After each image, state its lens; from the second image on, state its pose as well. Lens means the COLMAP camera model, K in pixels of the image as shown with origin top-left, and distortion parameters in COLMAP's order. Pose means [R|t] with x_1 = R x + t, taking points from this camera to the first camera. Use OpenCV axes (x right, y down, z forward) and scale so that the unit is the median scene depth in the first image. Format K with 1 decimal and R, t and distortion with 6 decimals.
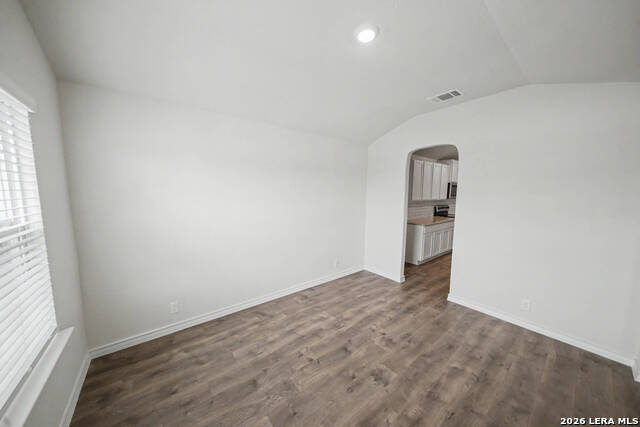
lens RADIAL K [[216.3, 0, 315.1], [0, 216.3, 215.2], [0, 0, 1]] dist [-0.006155, -0.000056]
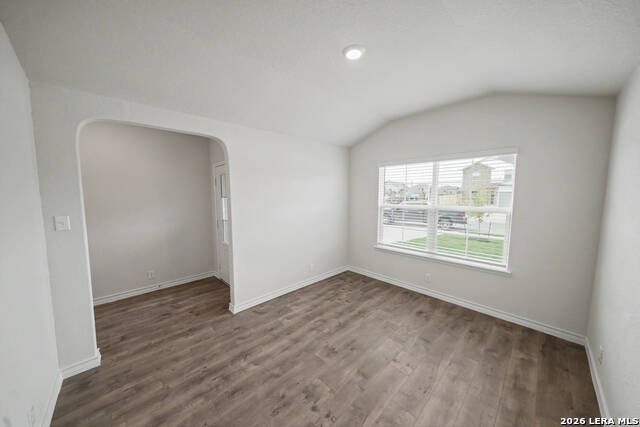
lens RADIAL K [[216.3, 0, 315.1], [0, 216.3, 215.2], [0, 0, 1]] dist [-0.006155, -0.000056]
pose [[-0.995791, 0.008245, -0.091284, 0.390423], [-0.011360, 0.977163, 0.212189, -0.182514], [0.090949, 0.212333, -0.972956, 1.597720]]
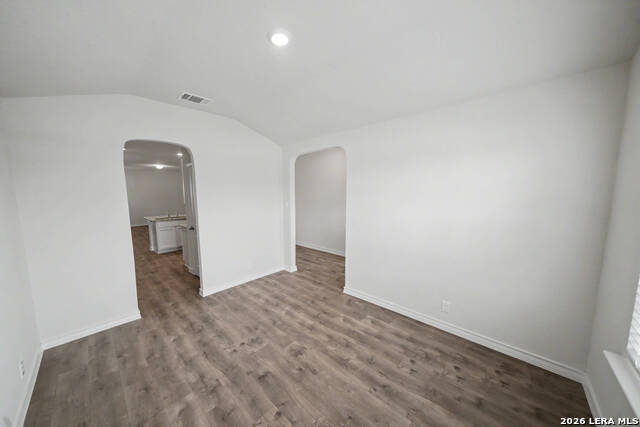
lens RADIAL K [[216.3, 0, 315.1], [0, 216.3, 215.2], [0, 0, 1]] dist [-0.006155, -0.000056]
pose [[-0.156893, -0.109236, 0.981556, -0.626555], [0.119394, 0.984477, 0.128646, -0.090677], [-0.980372, 0.137376, -0.141416, 0.783748]]
